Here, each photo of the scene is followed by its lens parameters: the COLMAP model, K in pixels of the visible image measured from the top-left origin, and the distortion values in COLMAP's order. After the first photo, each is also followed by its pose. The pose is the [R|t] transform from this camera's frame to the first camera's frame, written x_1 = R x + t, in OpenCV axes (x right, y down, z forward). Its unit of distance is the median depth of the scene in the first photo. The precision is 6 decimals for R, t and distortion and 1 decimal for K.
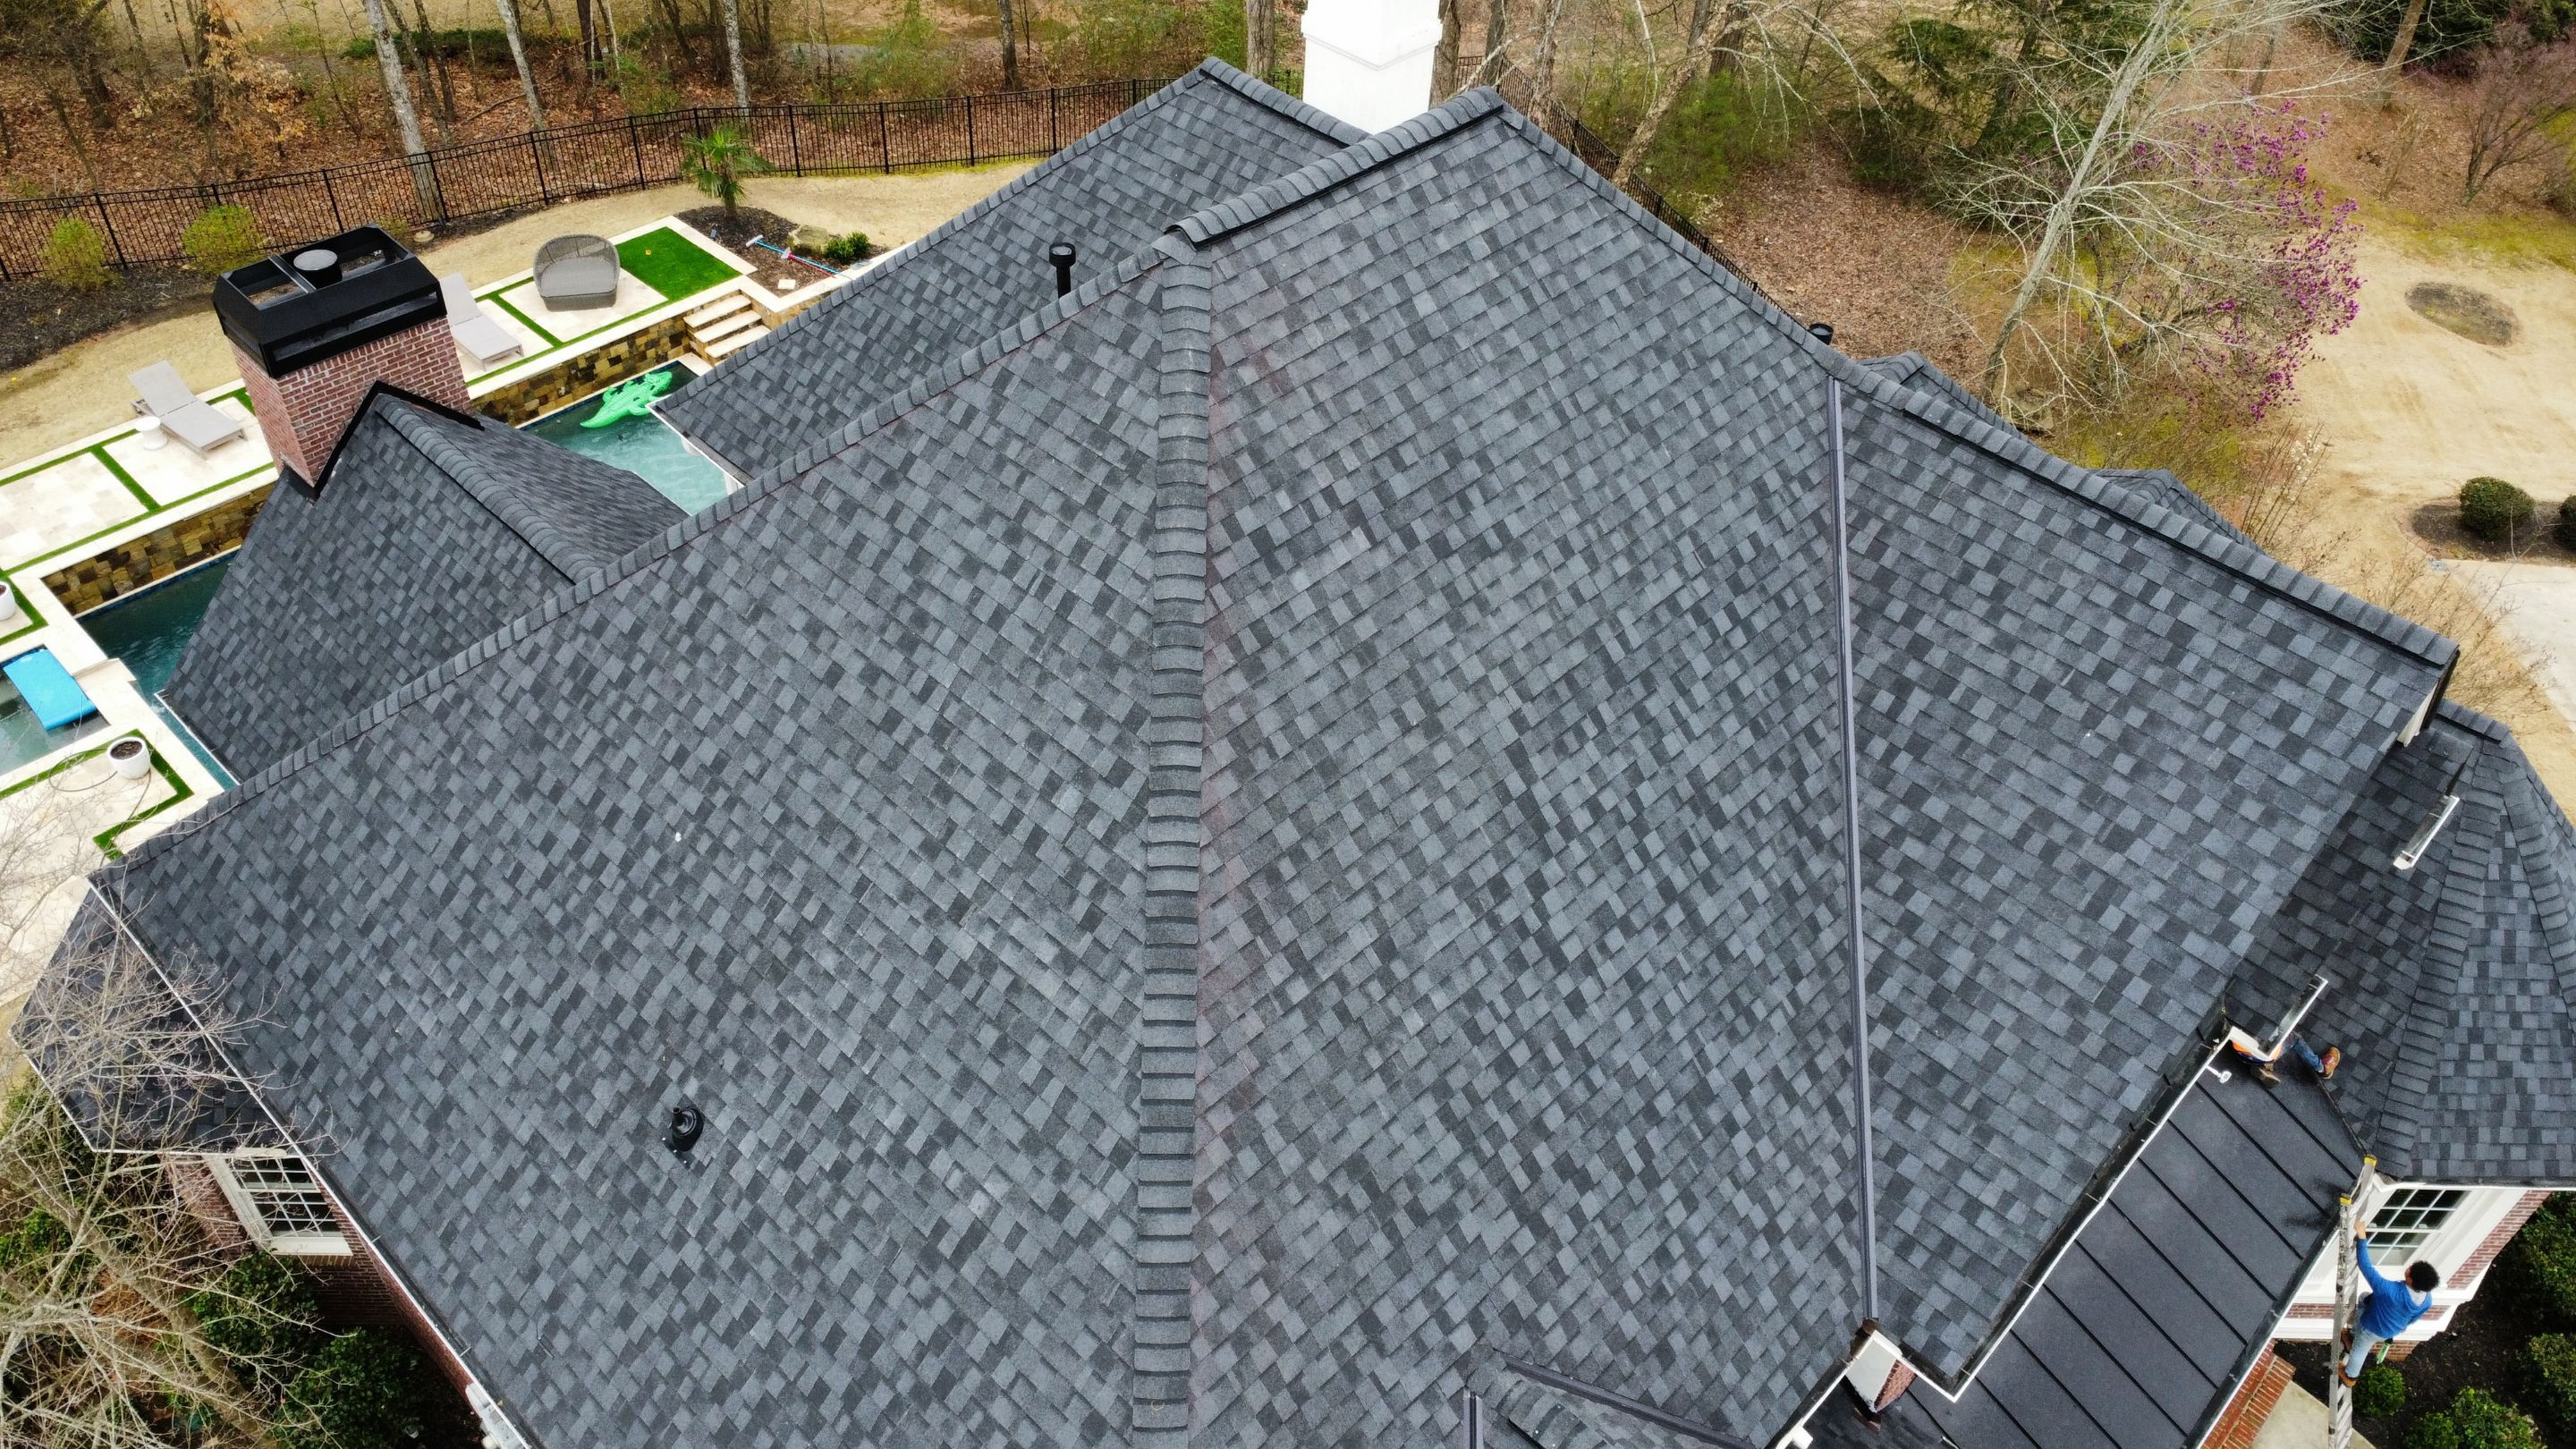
lens RADIAL K [[1938.7, 0, 1282.3], [0, 1938.7, 712.9], [0, 0, 1]] dist [0.003445, -0.010004]
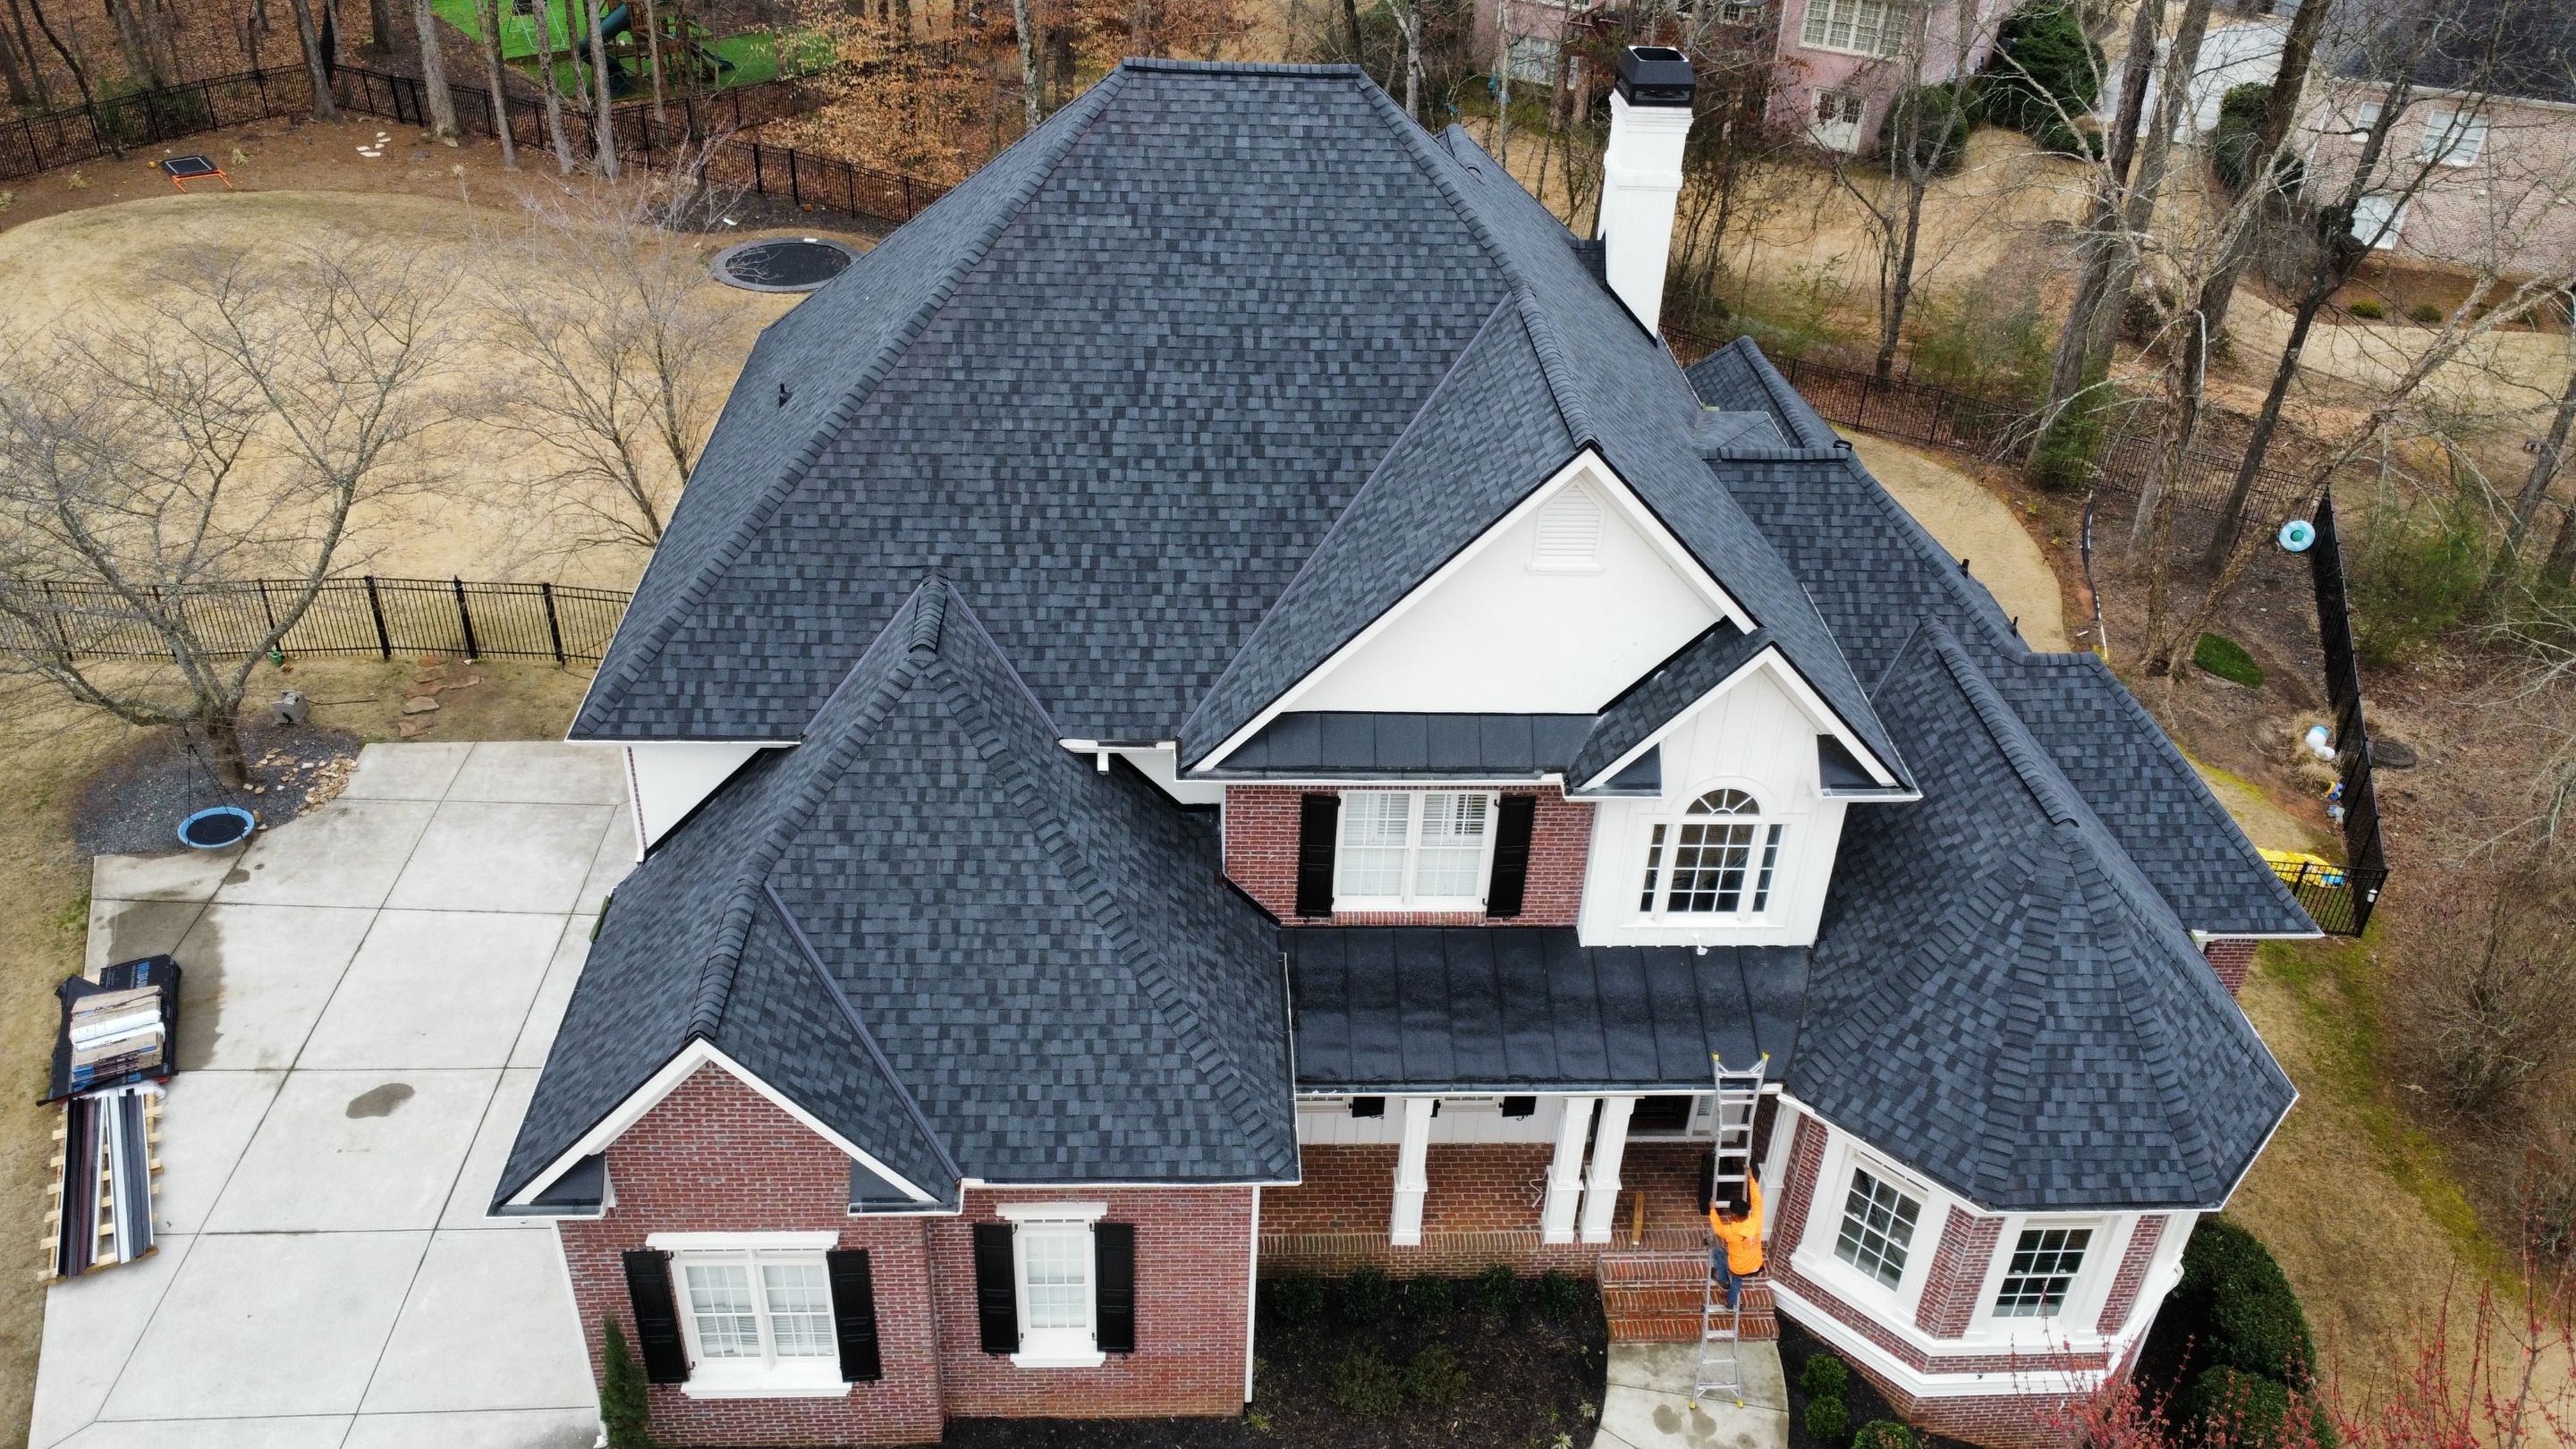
lens RADIAL K [[1938.7, 0, 1277.6], [0, 1938.7, 707.5], [0, 0, 1]] dist [0.003445, -0.010004]
pose [[0.725630, 0.356062, -0.588797, 1.361290], [-0.475465, 0.878014, -0.055001, 0.347550], [0.497388, 0.319862, 0.806408, -0.314673]]
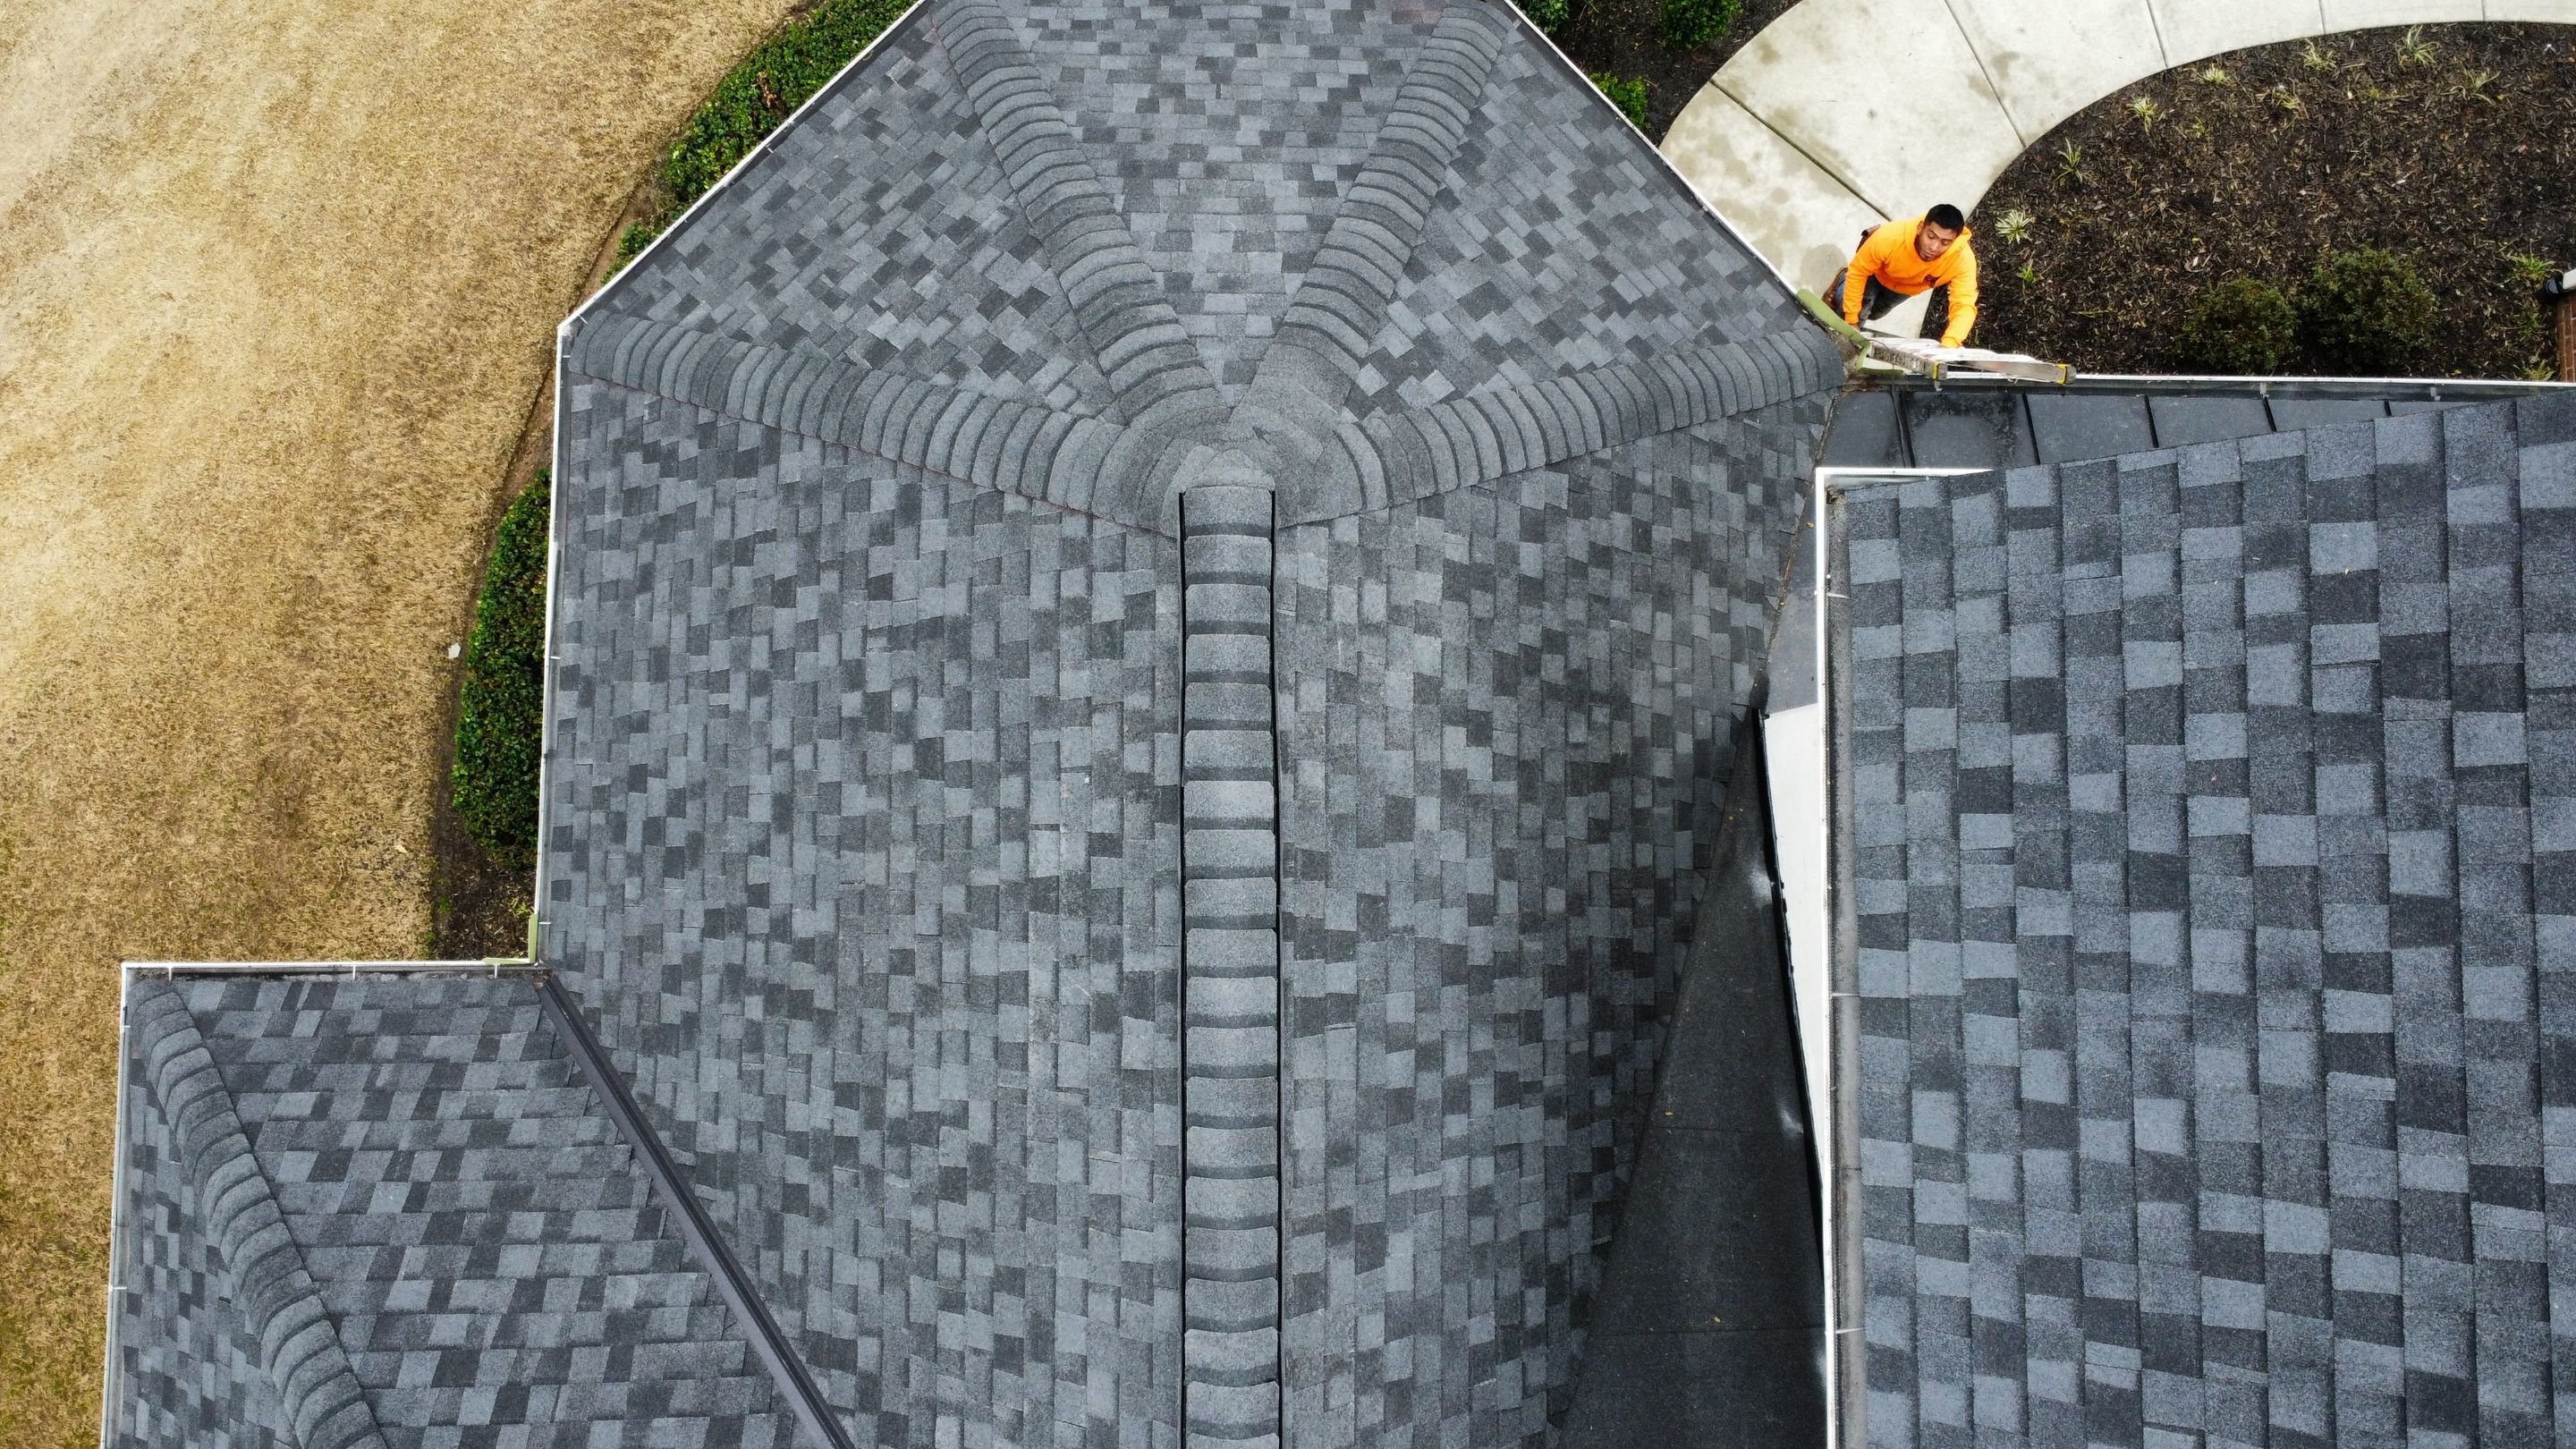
lens RADIAL K [[1938.7, 0, 1273.4], [0, 1938.7, 699.6], [0, 0, 1]] dist [0.003445, -0.010004]
pose [[-0.687723, -0.725736, -0.018551, 0.864787], [0.435434, -0.432804, 0.789353, -0.374697], [-0.580891, 0.534779, 0.613659, 1.158120]]
